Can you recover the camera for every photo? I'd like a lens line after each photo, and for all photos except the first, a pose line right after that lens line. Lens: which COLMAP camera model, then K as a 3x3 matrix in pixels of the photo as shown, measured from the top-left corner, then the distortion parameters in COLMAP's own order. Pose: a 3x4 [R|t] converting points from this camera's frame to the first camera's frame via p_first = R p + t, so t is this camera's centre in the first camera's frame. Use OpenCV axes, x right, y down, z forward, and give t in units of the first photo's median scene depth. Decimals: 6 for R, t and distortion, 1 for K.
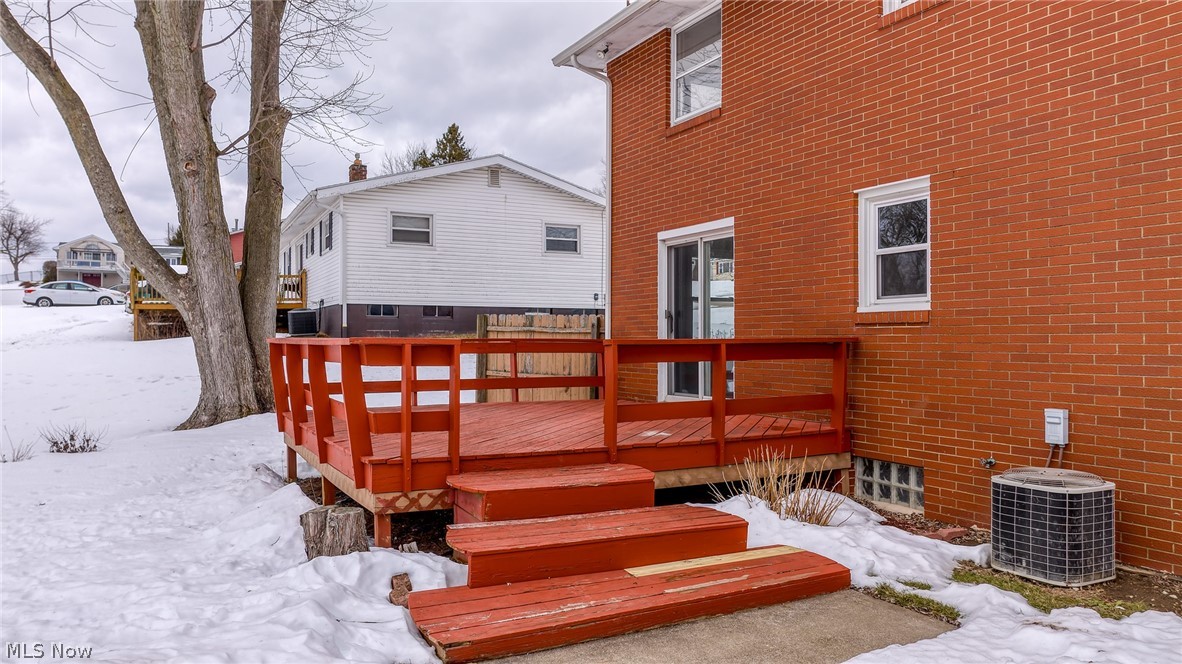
lens RADIAL K [[810.5, 0, 591.5], [0, 810.5, 336.7], [0, 0, 1]] dist [-0.018603, 0.001335]
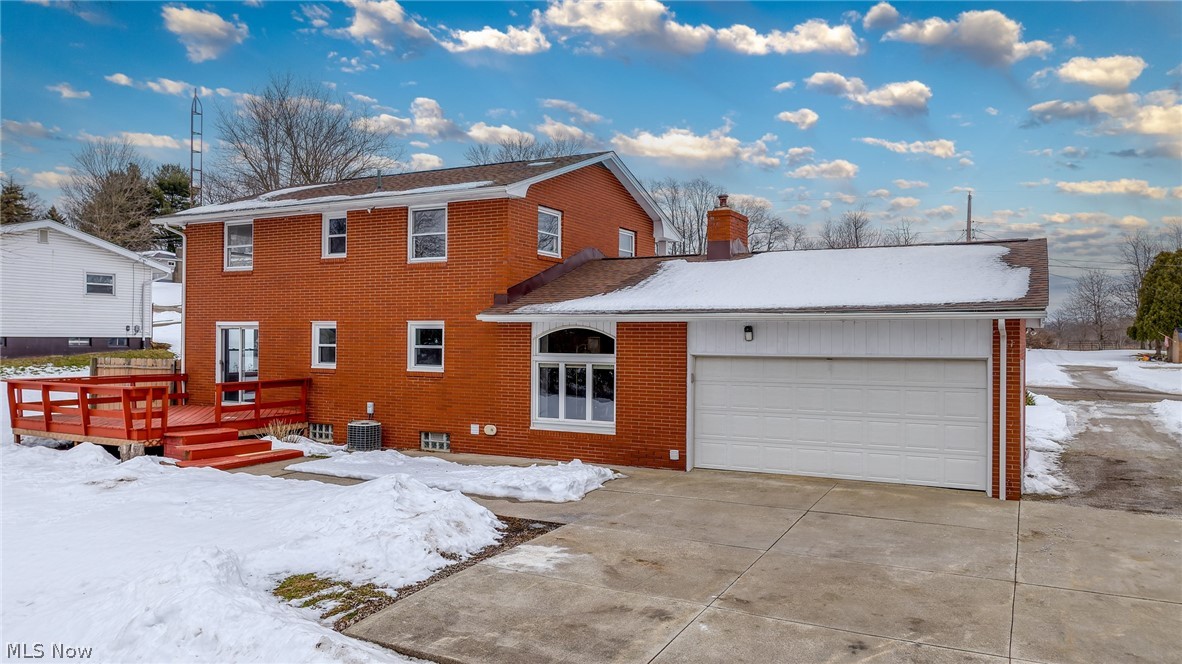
lens RADIAL K [[810.5, 0, 591.5], [0, 810.5, 336.7], [0, 0, 1]] dist [-0.018603, 0.001335]
pose [[0.818584, 0.007728, 0.574335, -0.447288], [-0.008784, 0.999961, -0.000936, -0.142047], [-0.574320, -0.004278, 0.818620, -1.720344]]
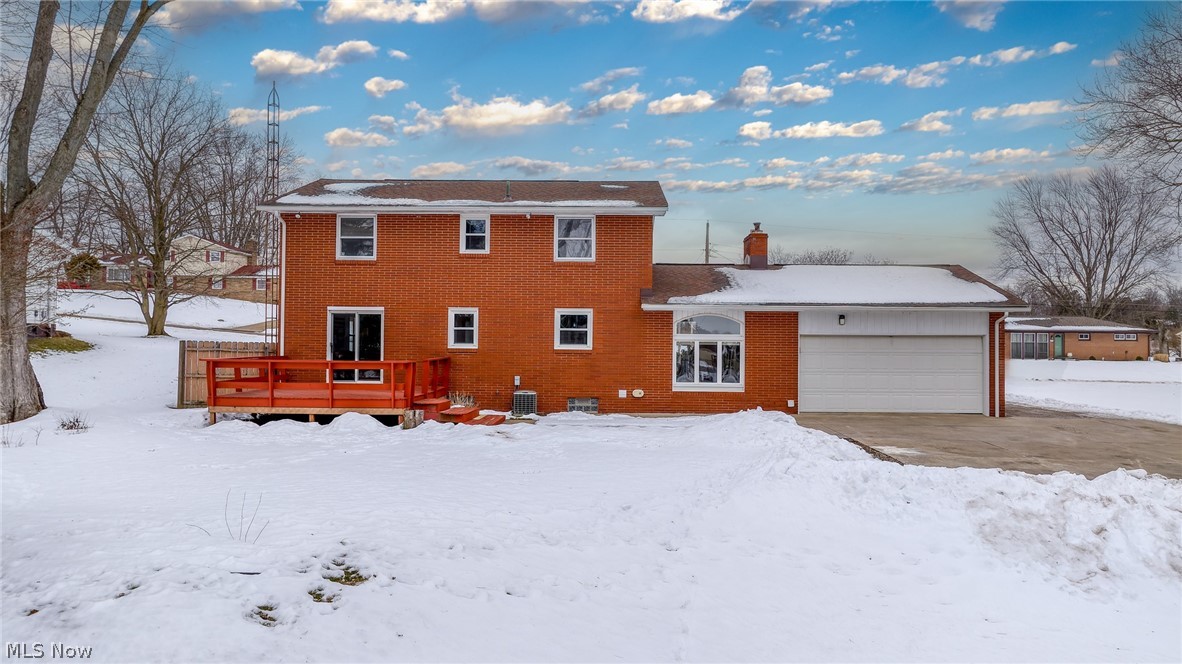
lens RADIAL K [[810.5, 0, 591.5], [0, 810.5, 336.7], [0, 0, 1]] dist [-0.018603, 0.001335]
pose [[0.507138, 0.006866, 0.861838, -2.064881], [-0.010928, 0.999939, -0.001536, -0.077010], [-0.861796, -0.008639, 0.507182, -1.018202]]
